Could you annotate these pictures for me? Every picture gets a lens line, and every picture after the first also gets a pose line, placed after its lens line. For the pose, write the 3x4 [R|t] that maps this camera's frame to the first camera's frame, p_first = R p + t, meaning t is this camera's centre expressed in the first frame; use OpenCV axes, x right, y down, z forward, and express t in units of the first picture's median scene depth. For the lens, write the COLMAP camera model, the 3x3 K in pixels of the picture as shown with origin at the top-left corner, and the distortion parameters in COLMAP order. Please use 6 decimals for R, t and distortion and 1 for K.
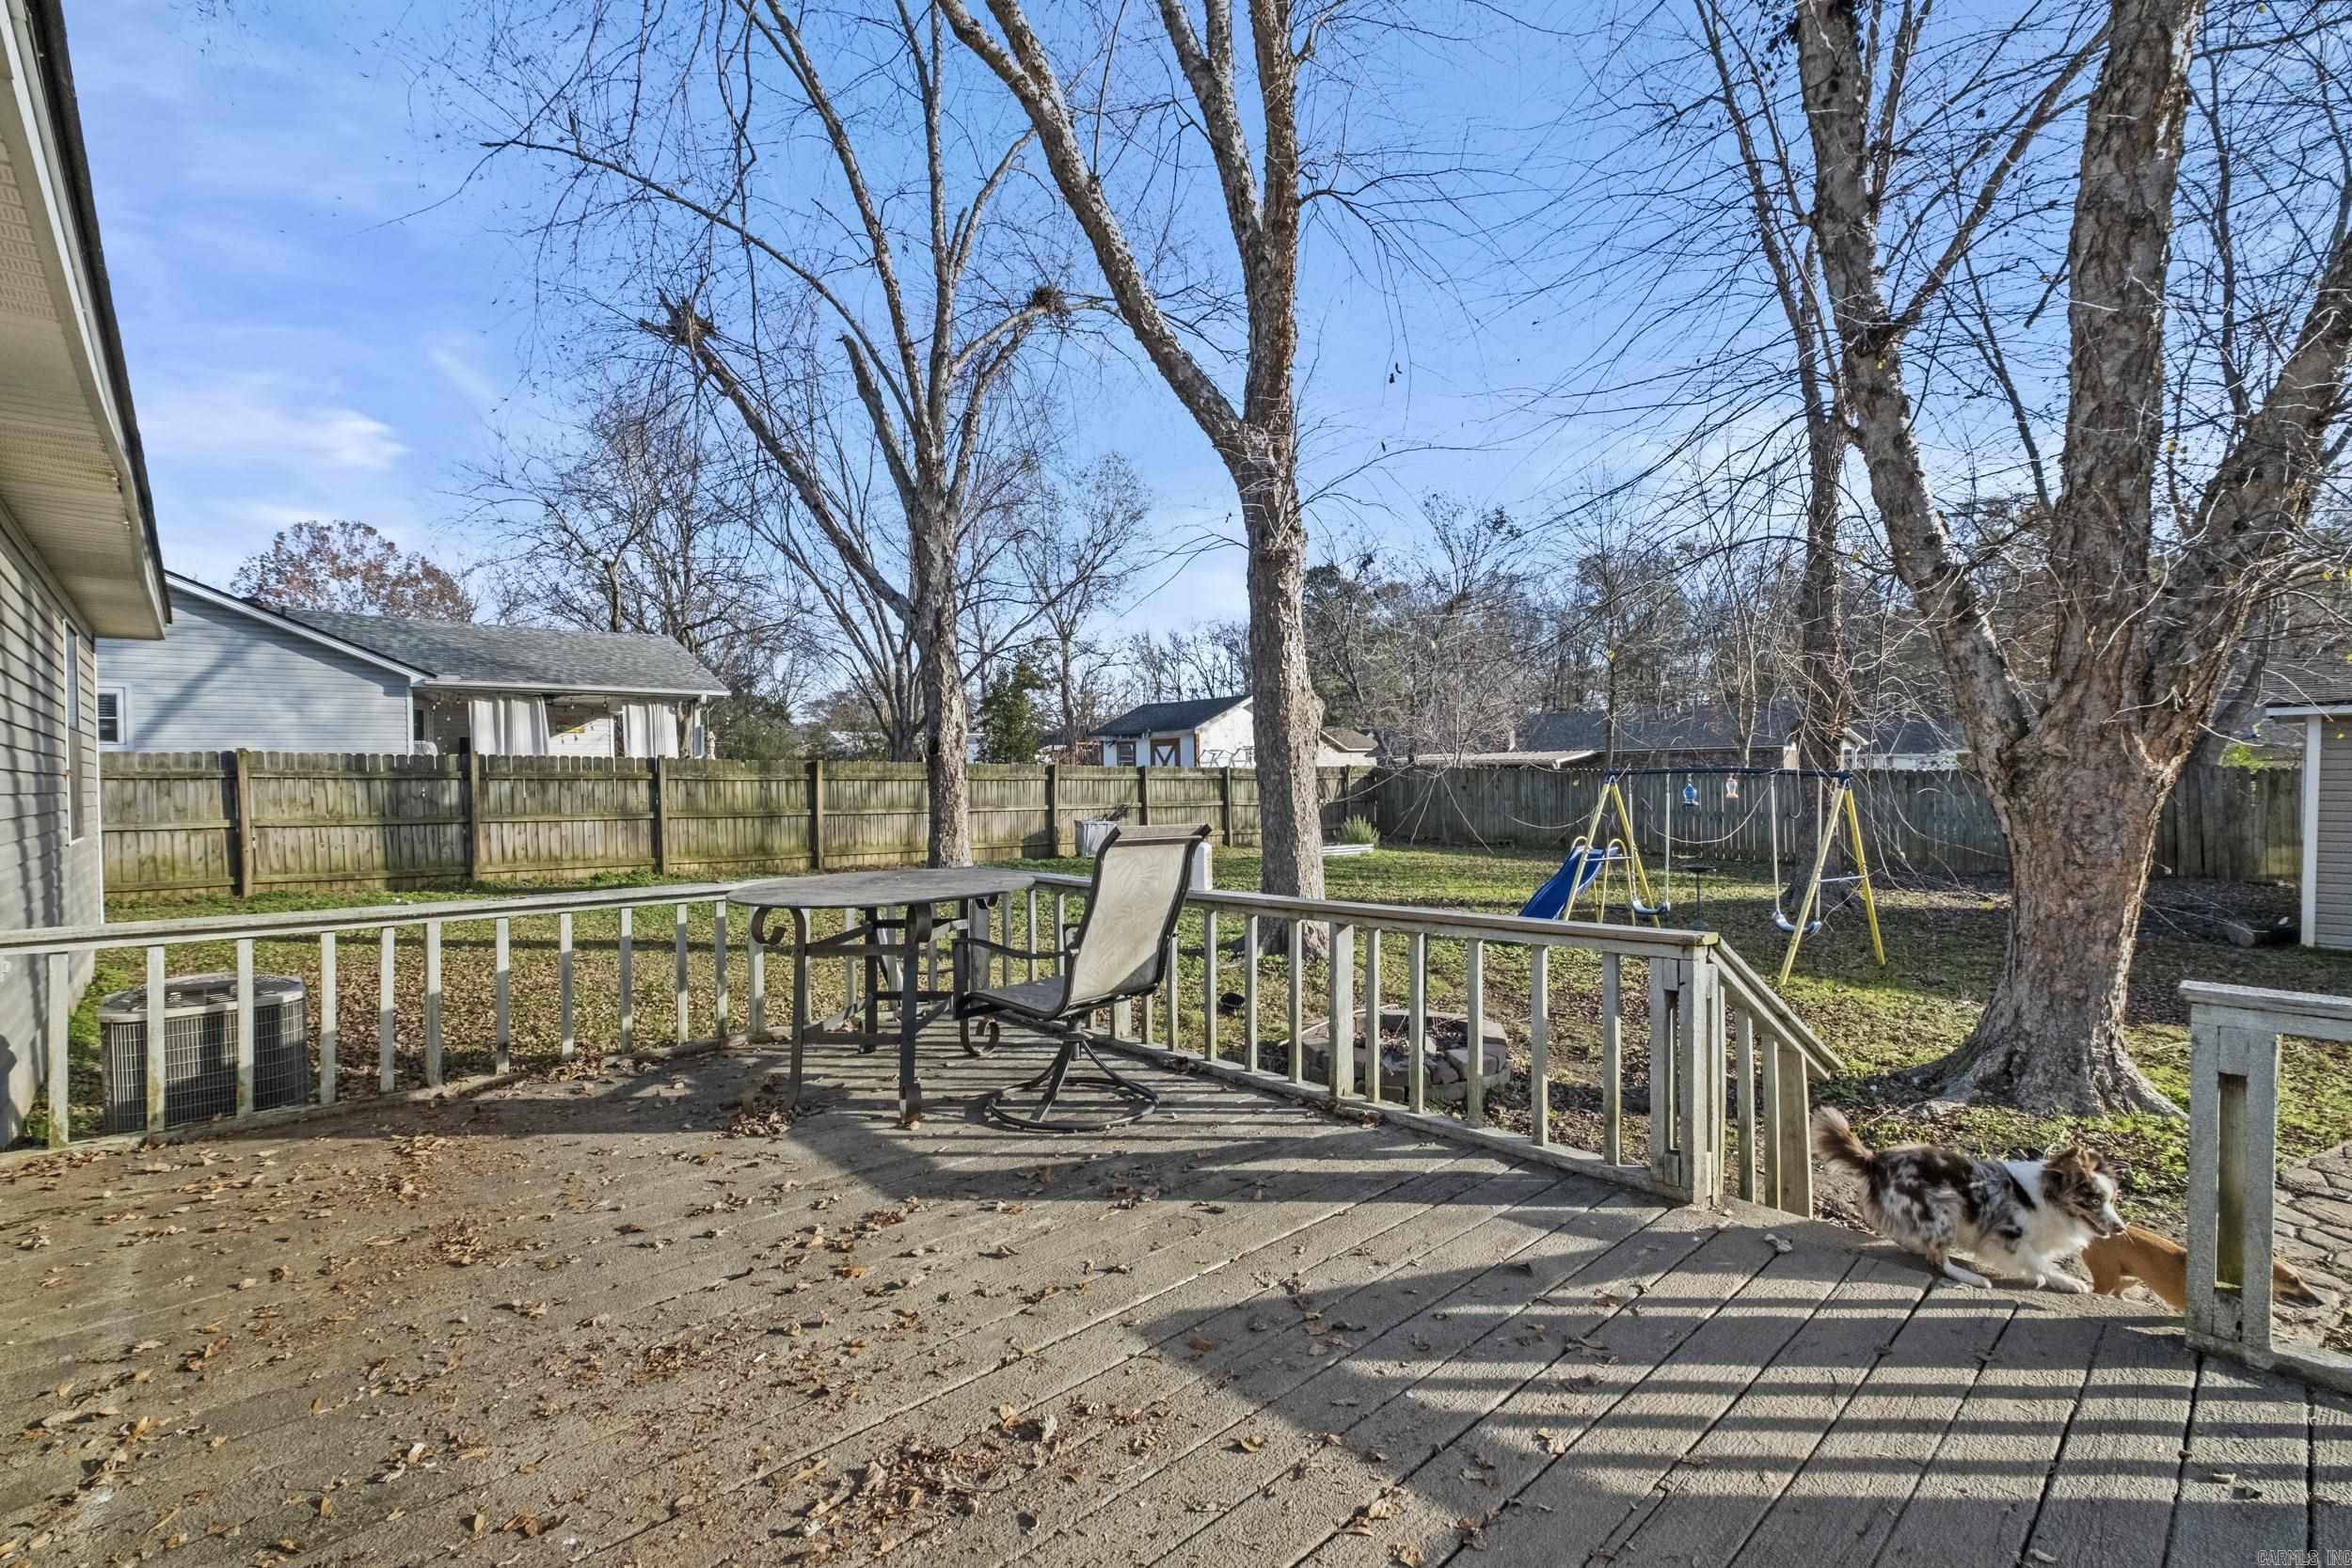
lens RADIAL K [[1021.8, 0, 1174.6], [0, 1021.8, 787.2], [0, 0, 1]] dist [-0.008210, -0.000322]
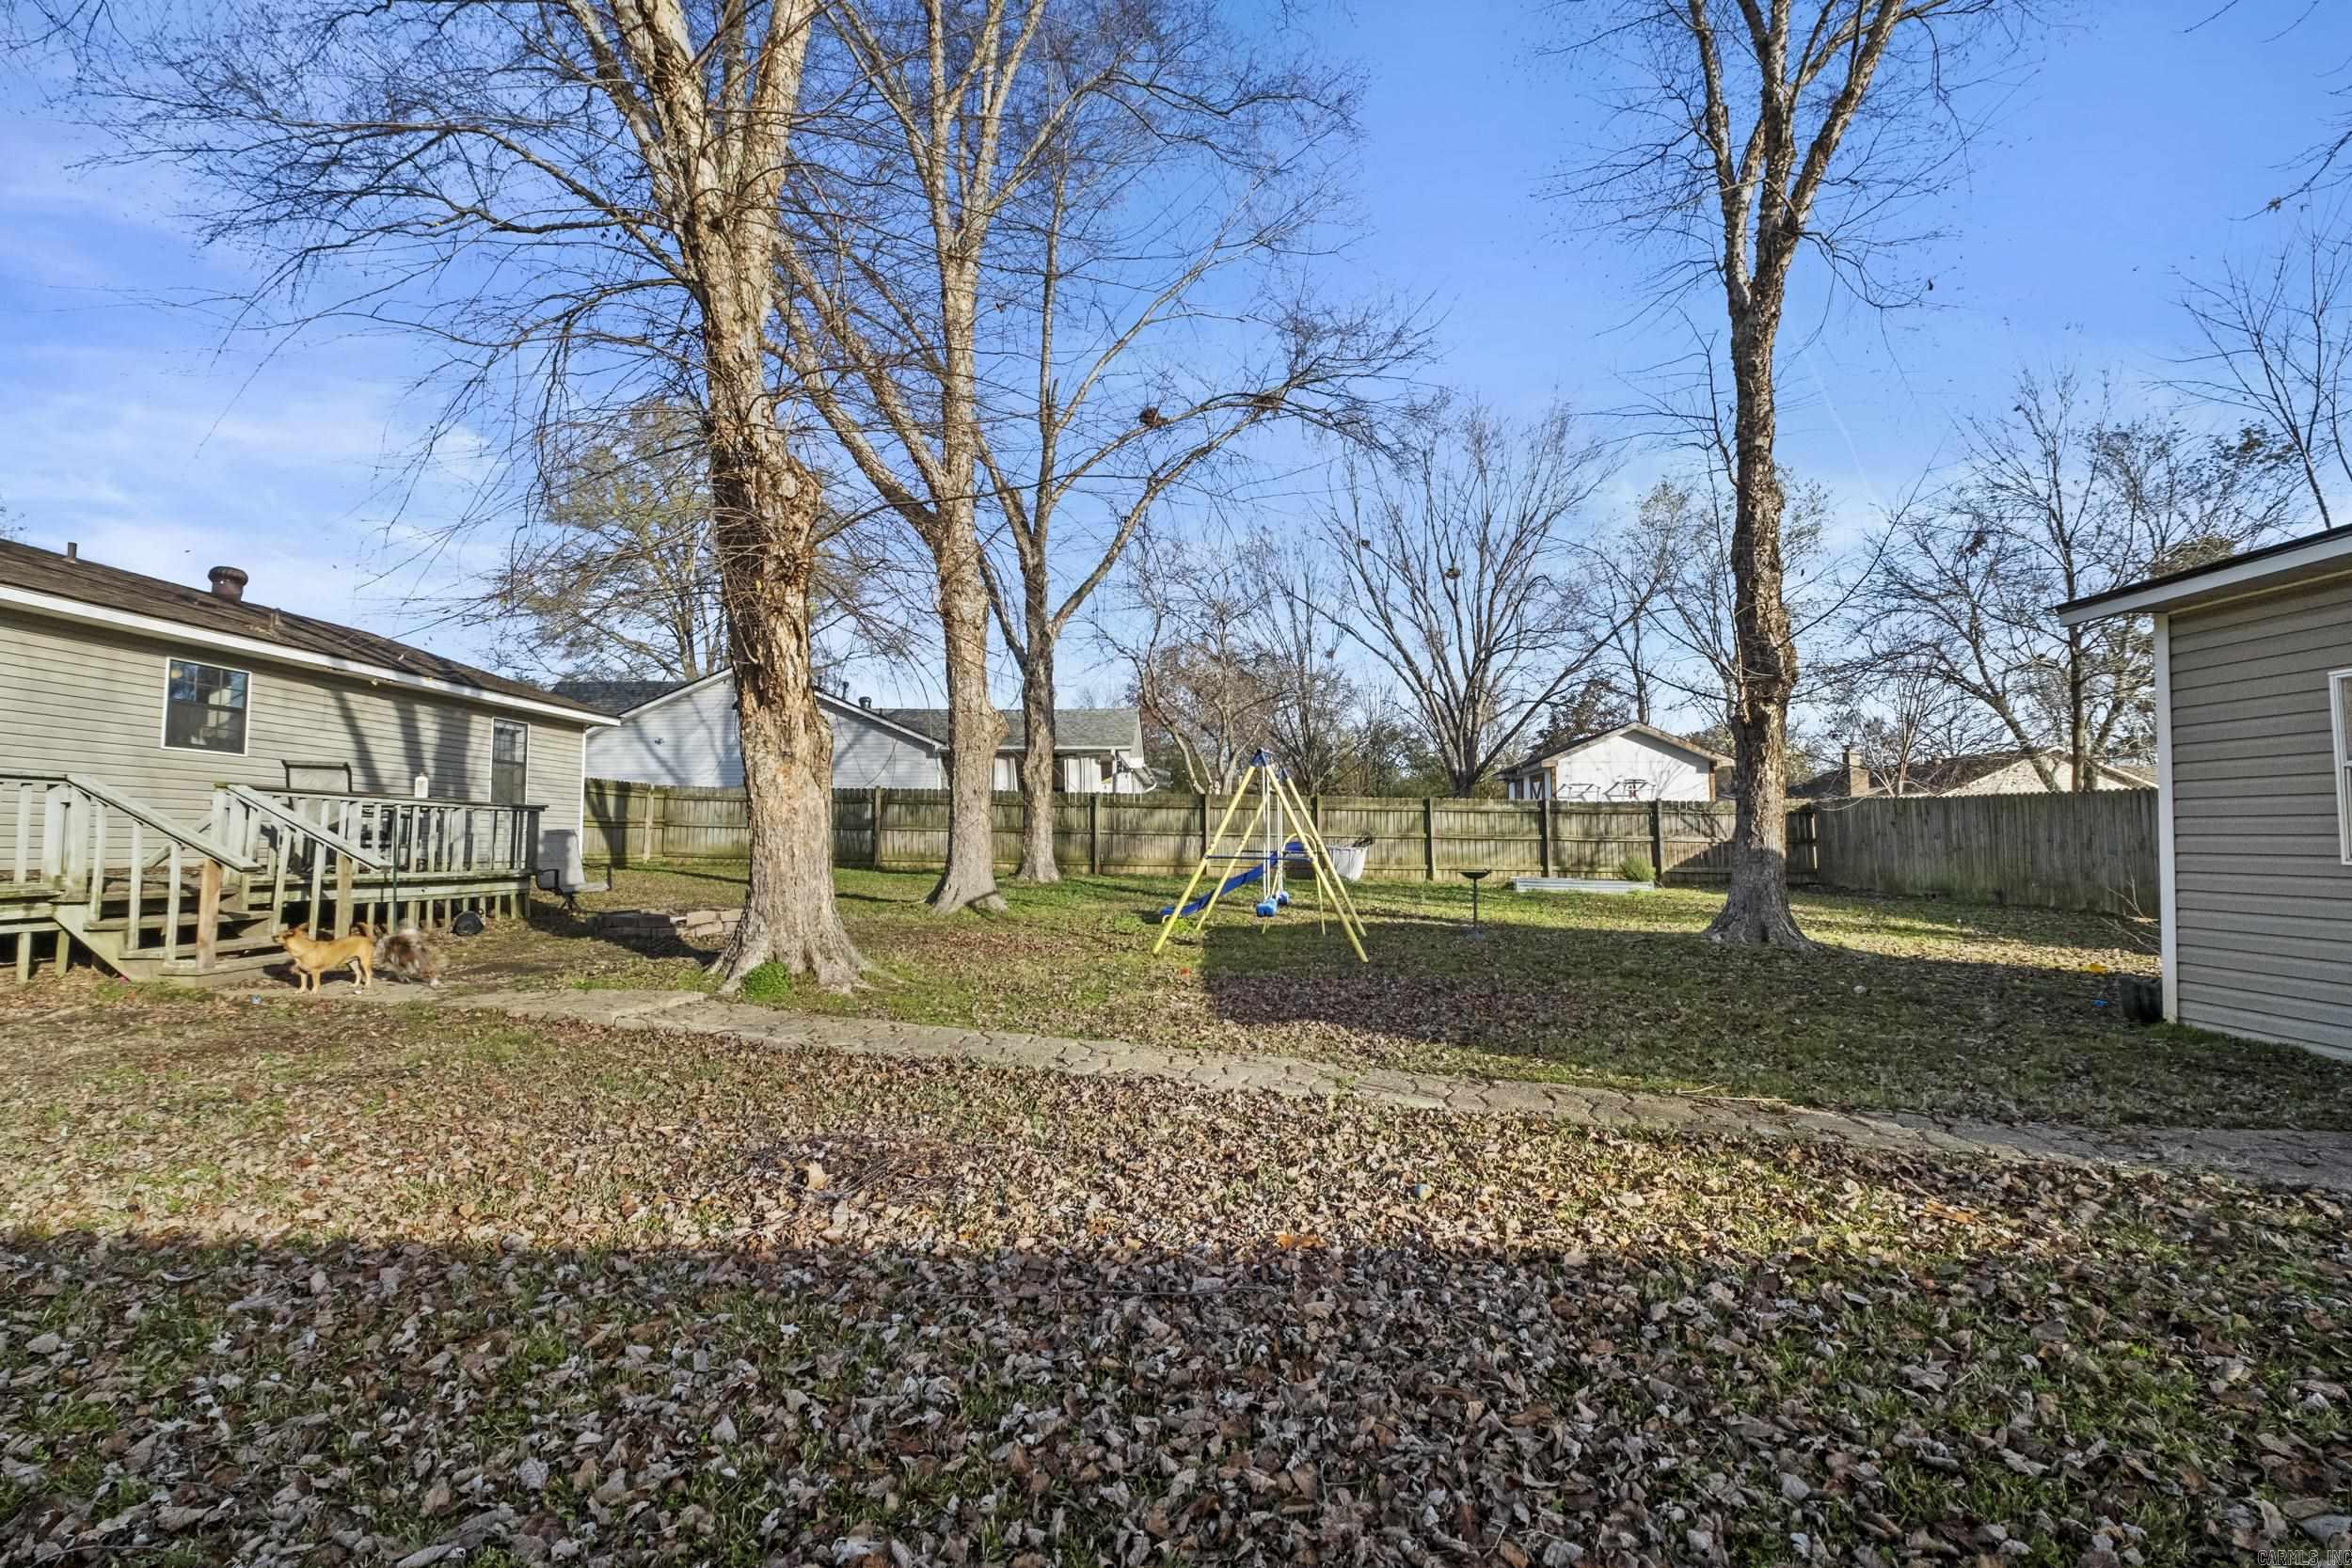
lens RADIAL K [[1021.8, 0, 1176.3], [0, 1021.8, 798.3], [0, 0, 1]] dist [-0.008210, -0.000322]
pose [[0.722424, -0.016634, -0.691250, 0.668894], [-0.019180, 0.998844, -0.044081, 0.039668], [0.691184, 0.045103, 0.721270, 0.113621]]
